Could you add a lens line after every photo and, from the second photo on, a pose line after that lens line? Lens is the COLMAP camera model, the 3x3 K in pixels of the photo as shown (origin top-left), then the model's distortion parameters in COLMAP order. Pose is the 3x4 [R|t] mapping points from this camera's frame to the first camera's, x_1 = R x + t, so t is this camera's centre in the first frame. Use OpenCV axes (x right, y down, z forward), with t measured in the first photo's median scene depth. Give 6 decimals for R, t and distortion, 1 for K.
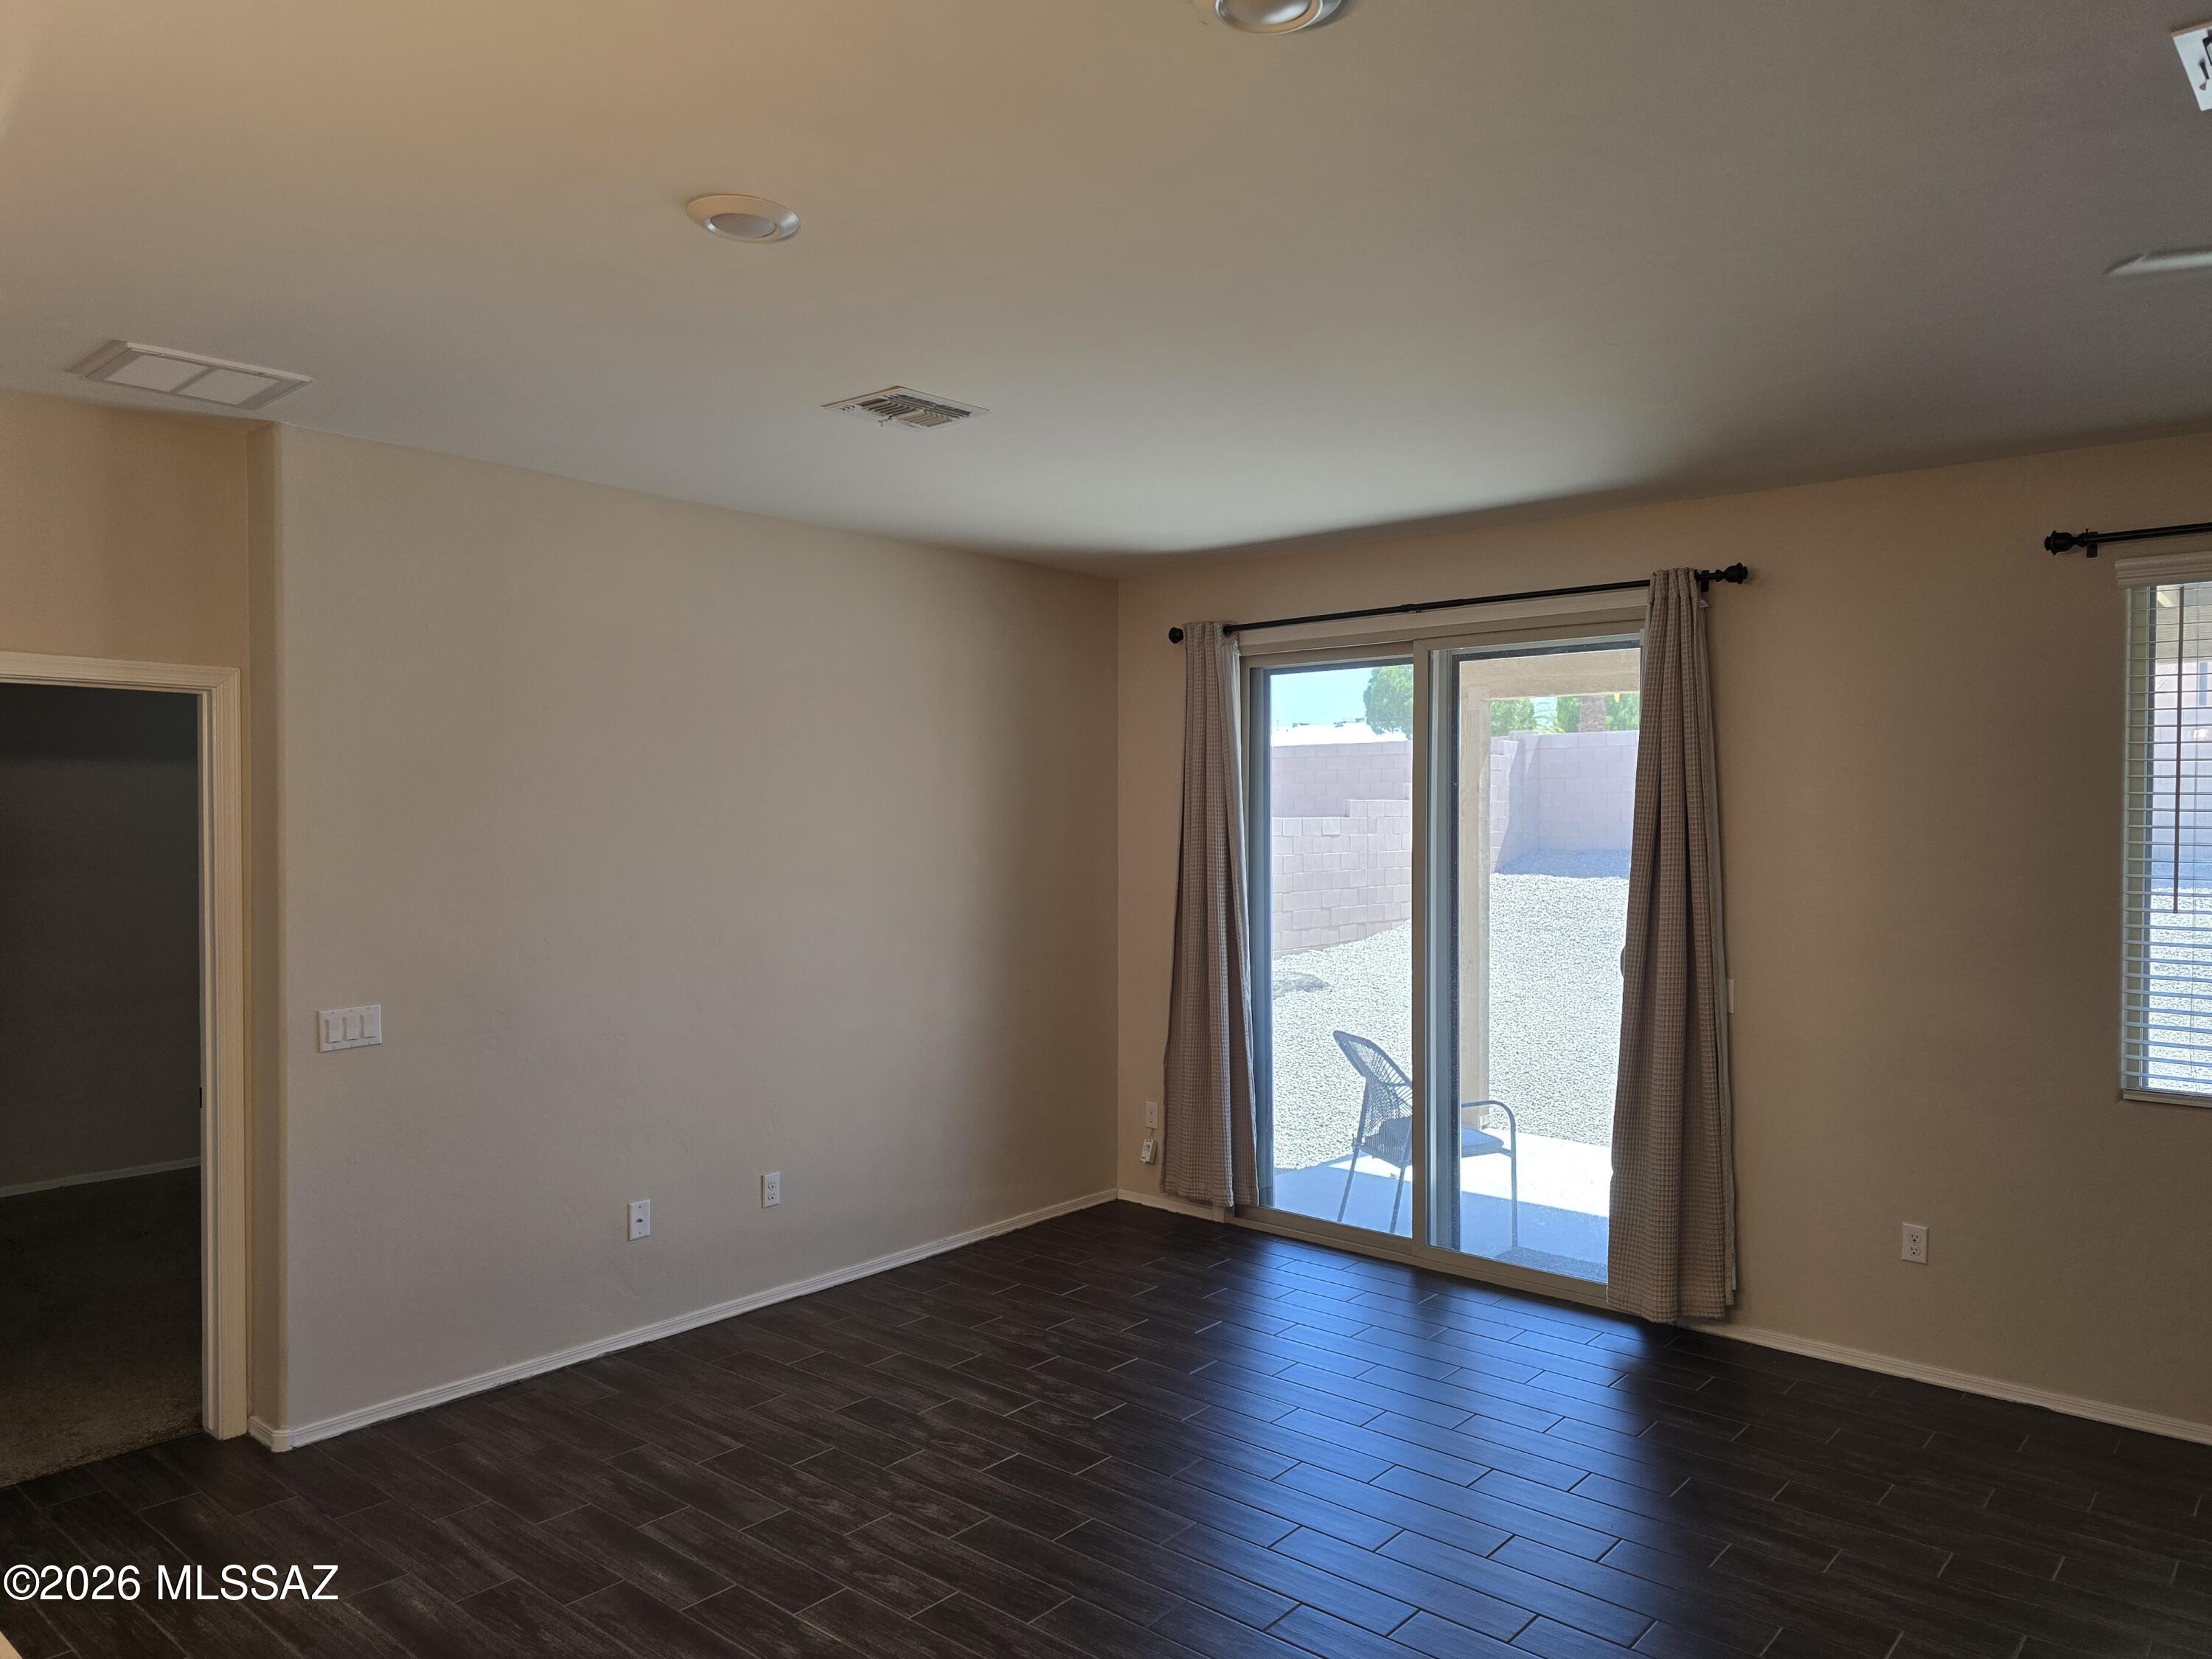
lens RADIAL K [[1536.8, 0, 1106.0], [0, 1536.8, 829.5], [0, 0, 1]] dist [0.077956, -0.078869]
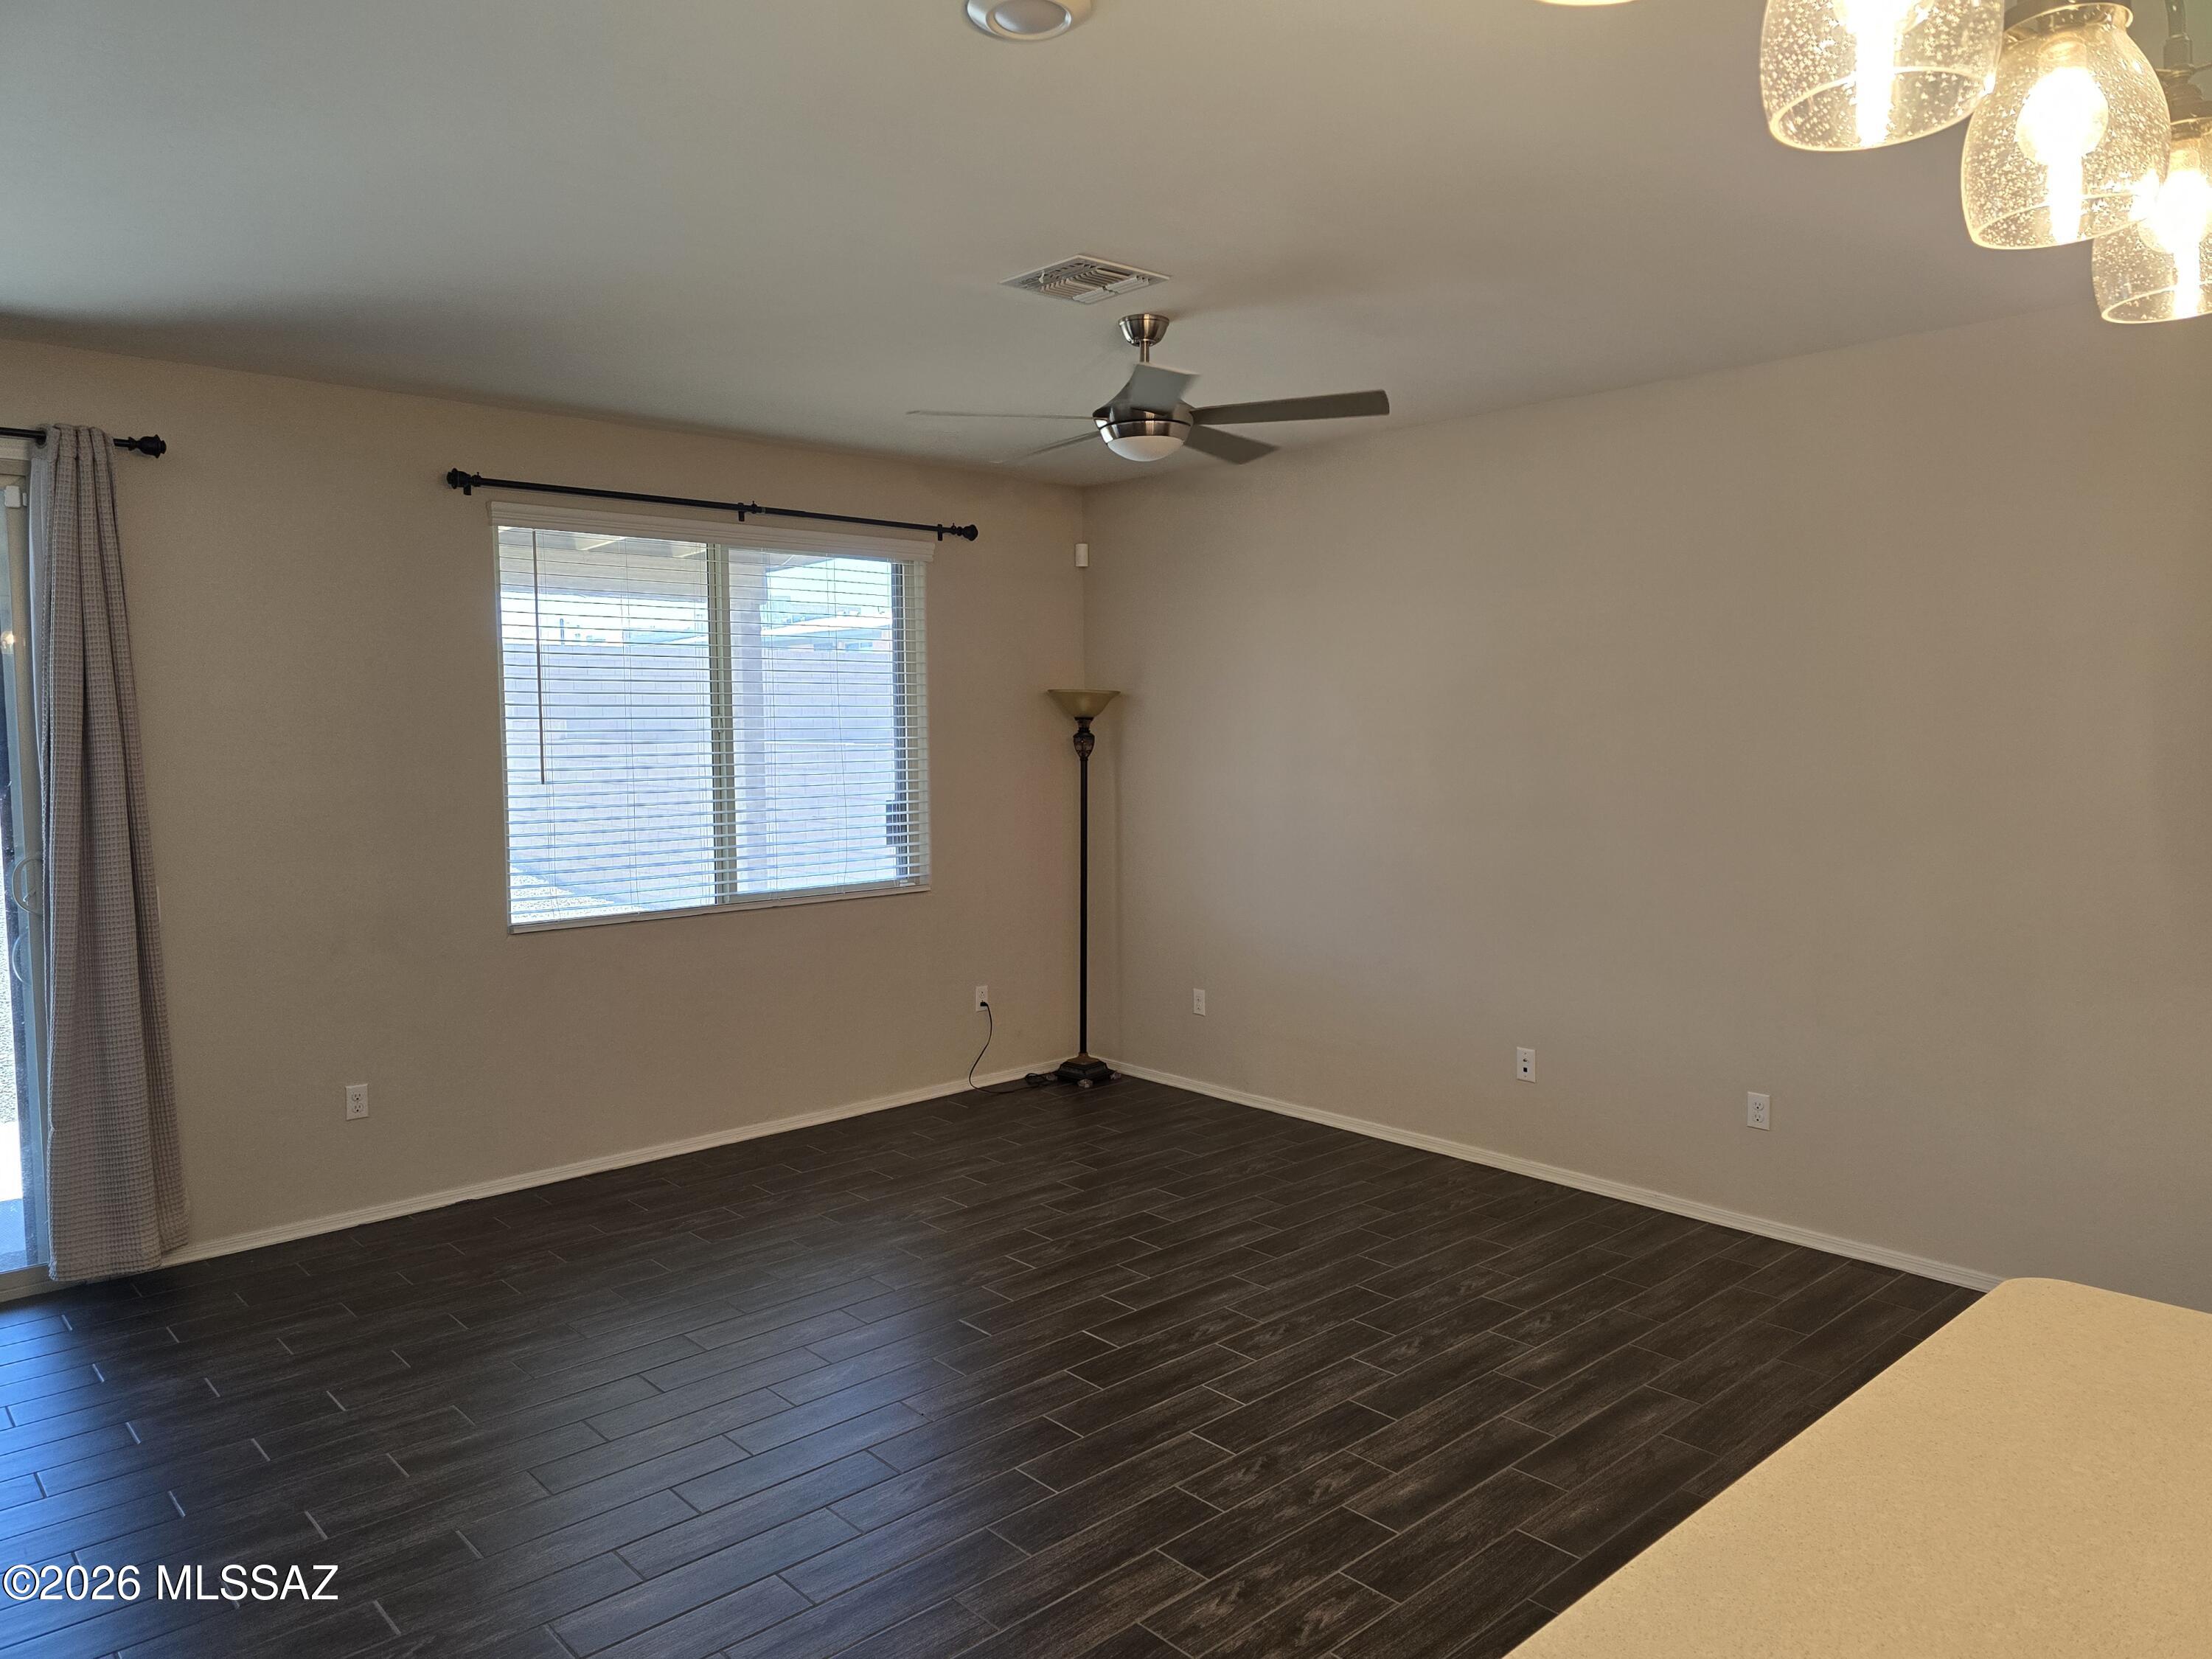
lens RADIAL K [[1536.8, 0, 1106.0], [0, 1536.8, 829.5], [0, 0, 1]] dist [0.077956, -0.078869]
pose [[0.090639, -0.078375, 0.992795, -0.513089], [0.018445, 0.996860, 0.077012, 0.000453], [-0.995713, 0.011332, 0.091800, 0.382612]]
